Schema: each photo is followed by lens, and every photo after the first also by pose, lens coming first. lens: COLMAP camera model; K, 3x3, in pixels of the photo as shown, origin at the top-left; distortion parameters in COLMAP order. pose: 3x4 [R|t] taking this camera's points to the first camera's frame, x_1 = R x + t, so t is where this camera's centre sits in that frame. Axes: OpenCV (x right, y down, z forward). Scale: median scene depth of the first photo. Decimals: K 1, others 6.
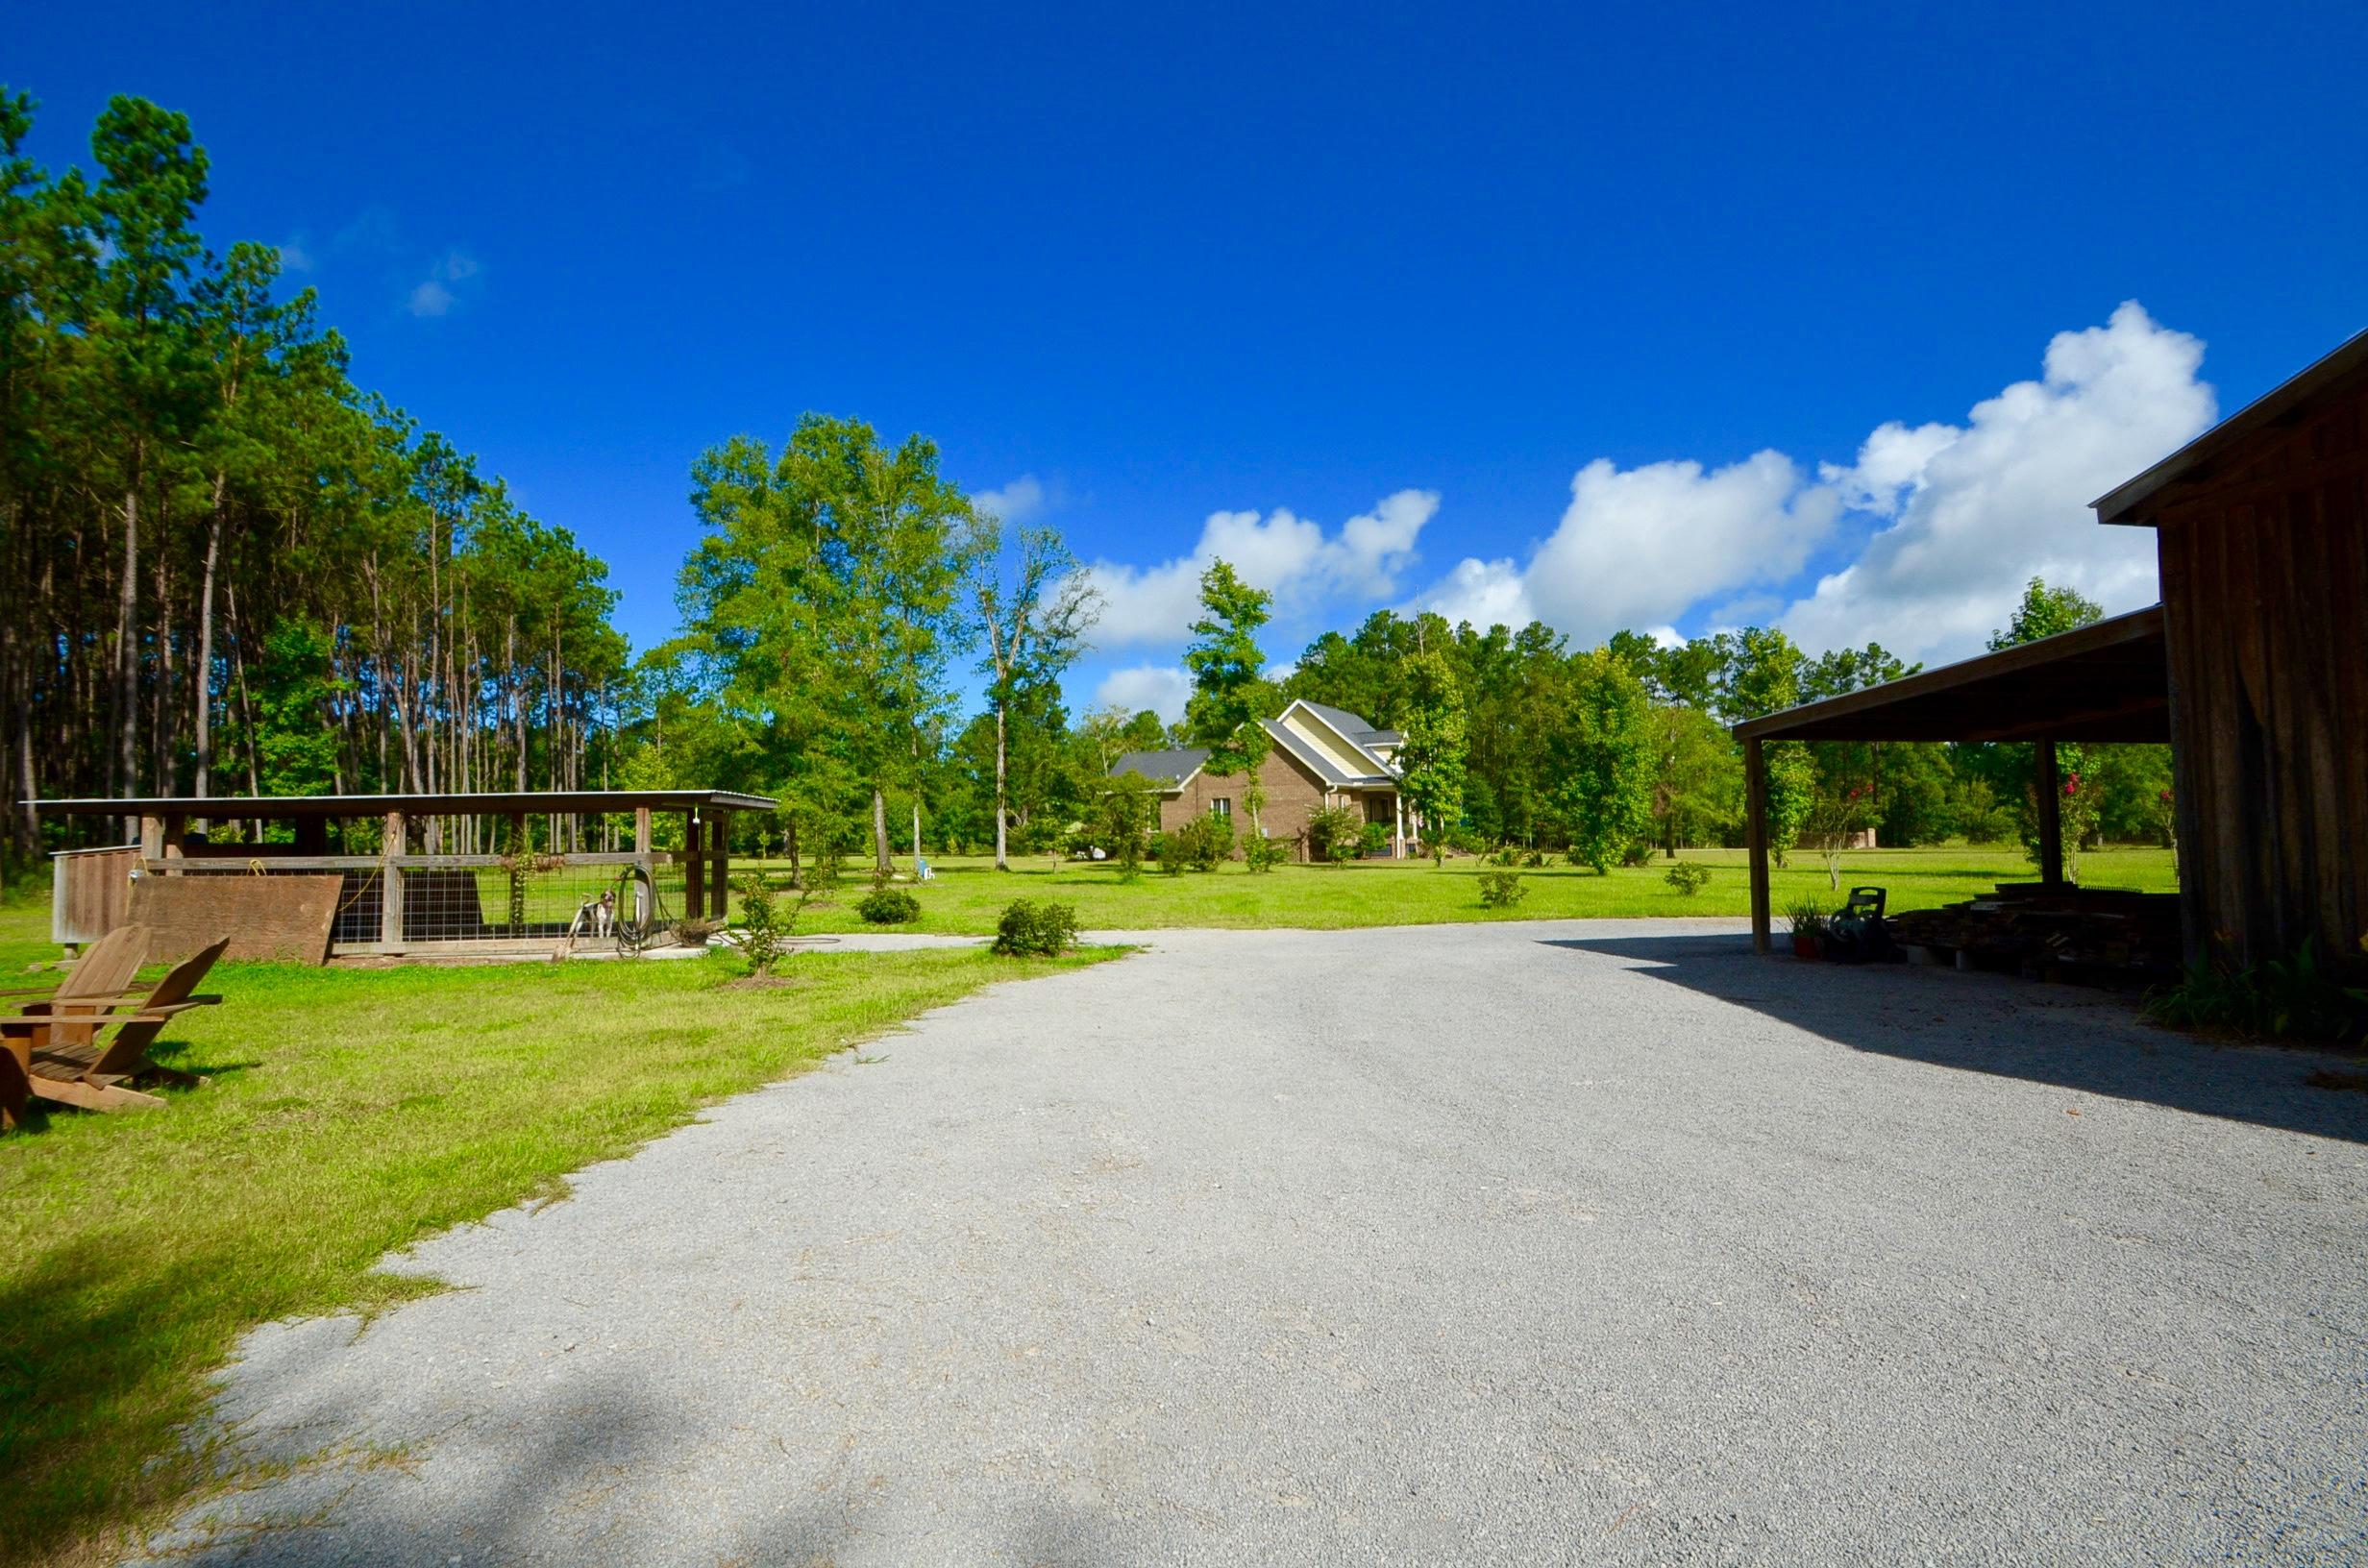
lens RADIAL K [[1033.3, 0, 1189.9], [0, 1033.3, 779.4], [0, 0, 1]] dist [-0.016103, -0.000992]
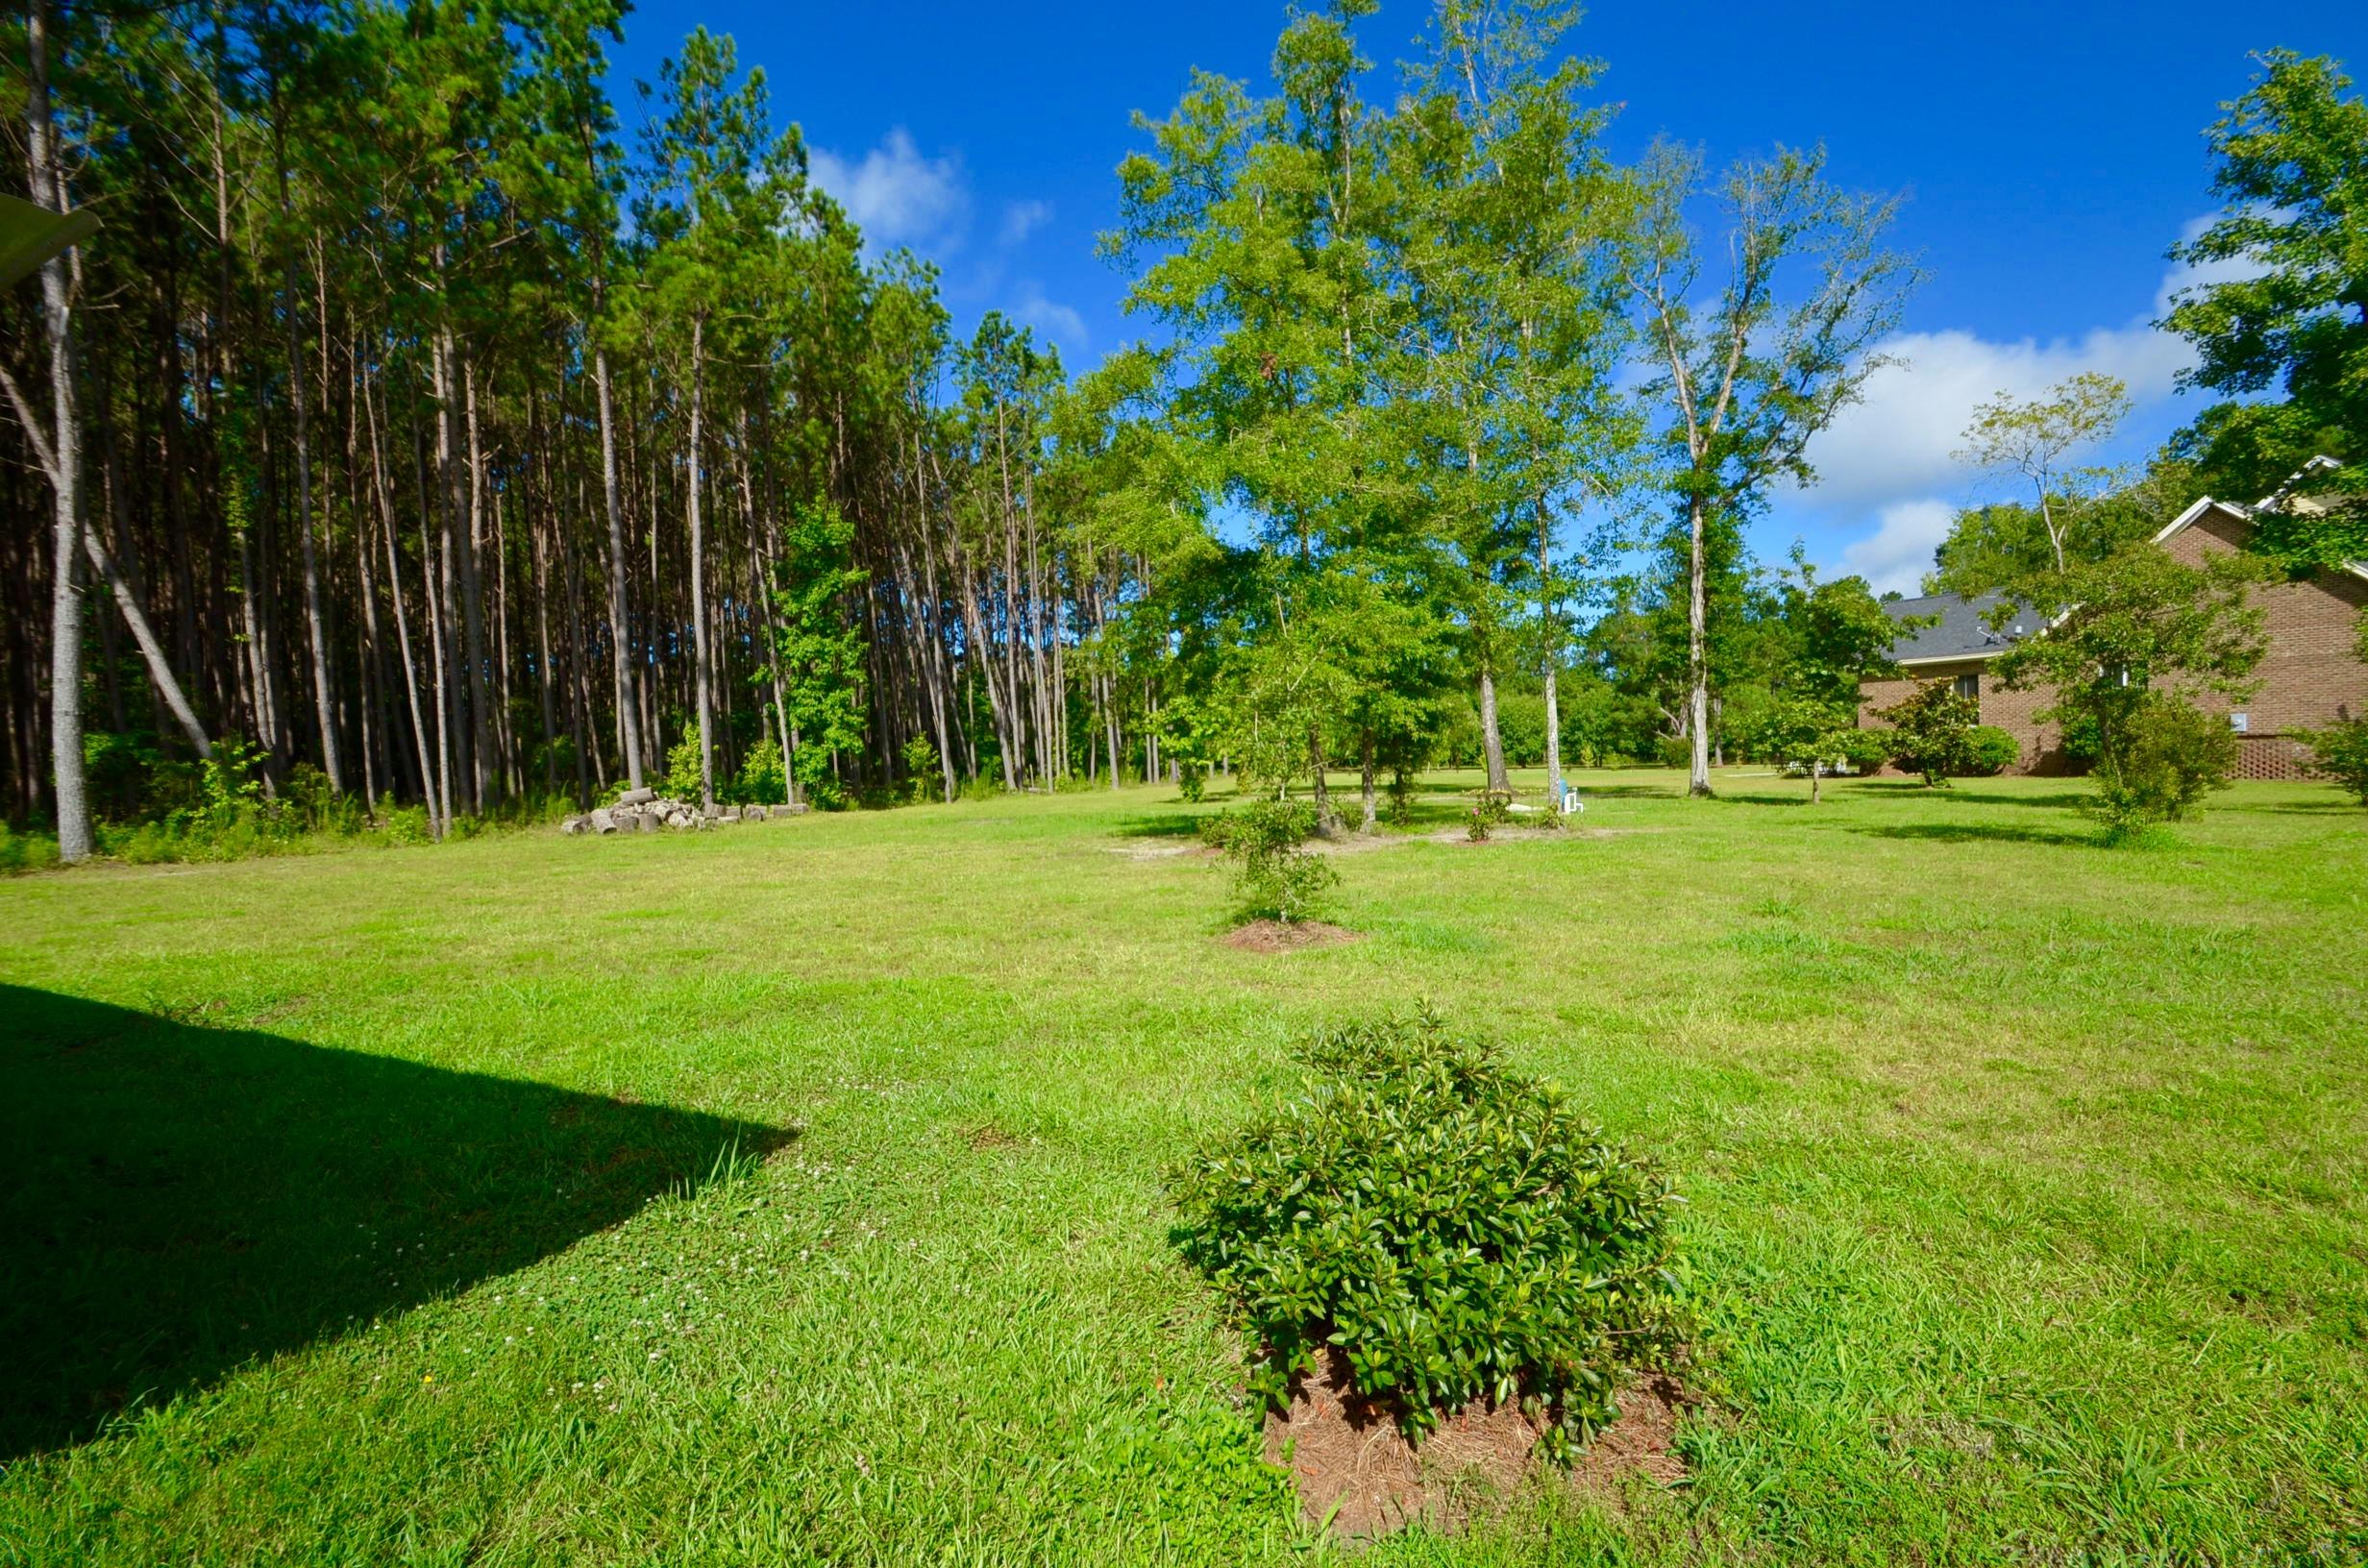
lens RADIAL K [[1033.8, 0, 1184.0], [0, 1033.8, 784.0], [0, 0, 1]] dist [0.012786, -0.017146]
pose [[0.831171, 0.004926, -0.555995, -0.122080], [0.044584, 0.996151, 0.075475, 0.030028], [0.554227, -0.087521, 0.827752, 0.438822]]
